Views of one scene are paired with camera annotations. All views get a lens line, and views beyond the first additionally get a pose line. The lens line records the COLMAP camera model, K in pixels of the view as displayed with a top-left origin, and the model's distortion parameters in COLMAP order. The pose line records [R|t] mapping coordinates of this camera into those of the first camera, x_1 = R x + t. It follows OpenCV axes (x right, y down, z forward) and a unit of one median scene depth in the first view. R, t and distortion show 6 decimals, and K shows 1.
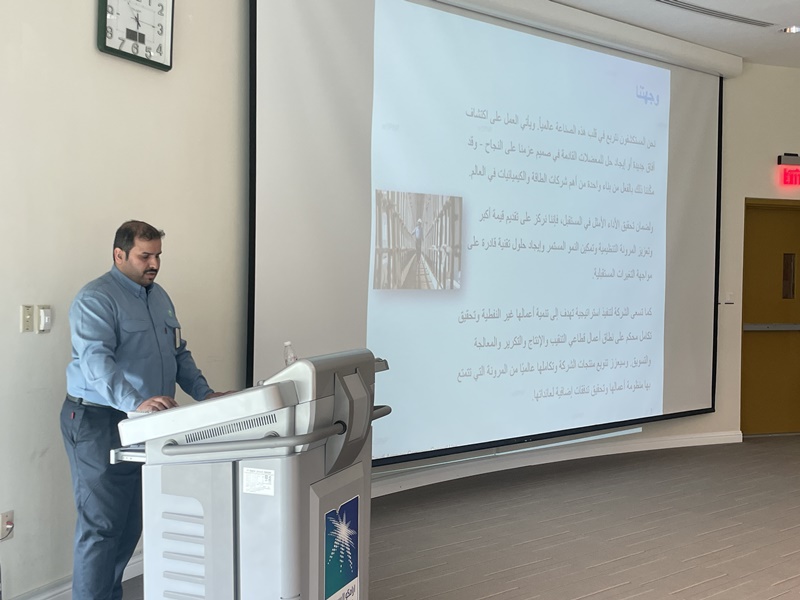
lens RADIAL K [[1031.6, 0, 400.0], [0, 1031.6, 300.0], [0, 0, 1]] dist [0.051551, -0.031244]
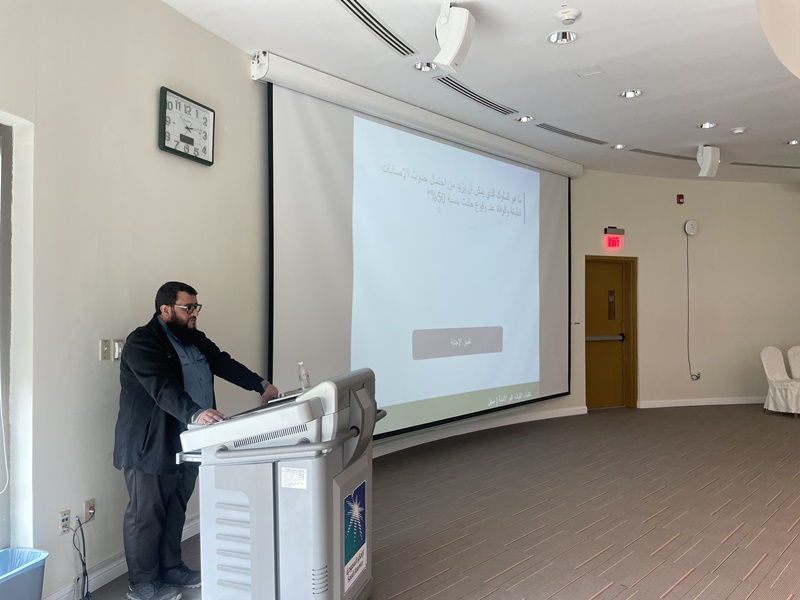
lens RADIAL K [[633.6, 0, 400.0], [0, 633.6, 300.0], [0, 0, 1]] dist [0.072210, -0.116473]
pose [[0.996004, -0.013652, 0.088259, -0.065116], [0.016418, 0.999394, -0.030697, -0.015659], [-0.087786, 0.032023, 0.995624, 0.178228]]
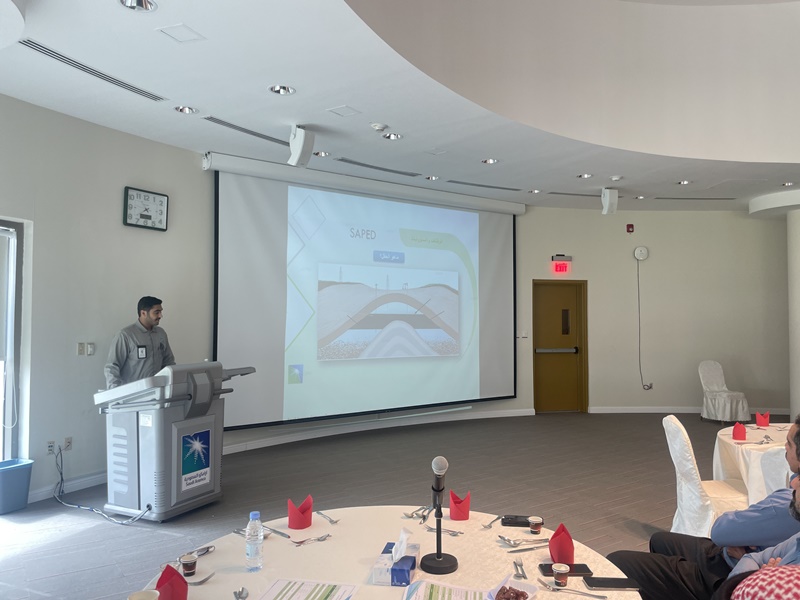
lens RADIAL K [[633.6, 0, 400.0], [0, 633.6, 300.0], [0, 0, 1]] dist [0.072210, -0.116473]
pose [[0.993800, -0.016024, -0.110022, 0.512491], [0.009719, 0.998292, -0.057605, -0.001410], [0.110757, 0.056179, 0.992258, -0.304988]]
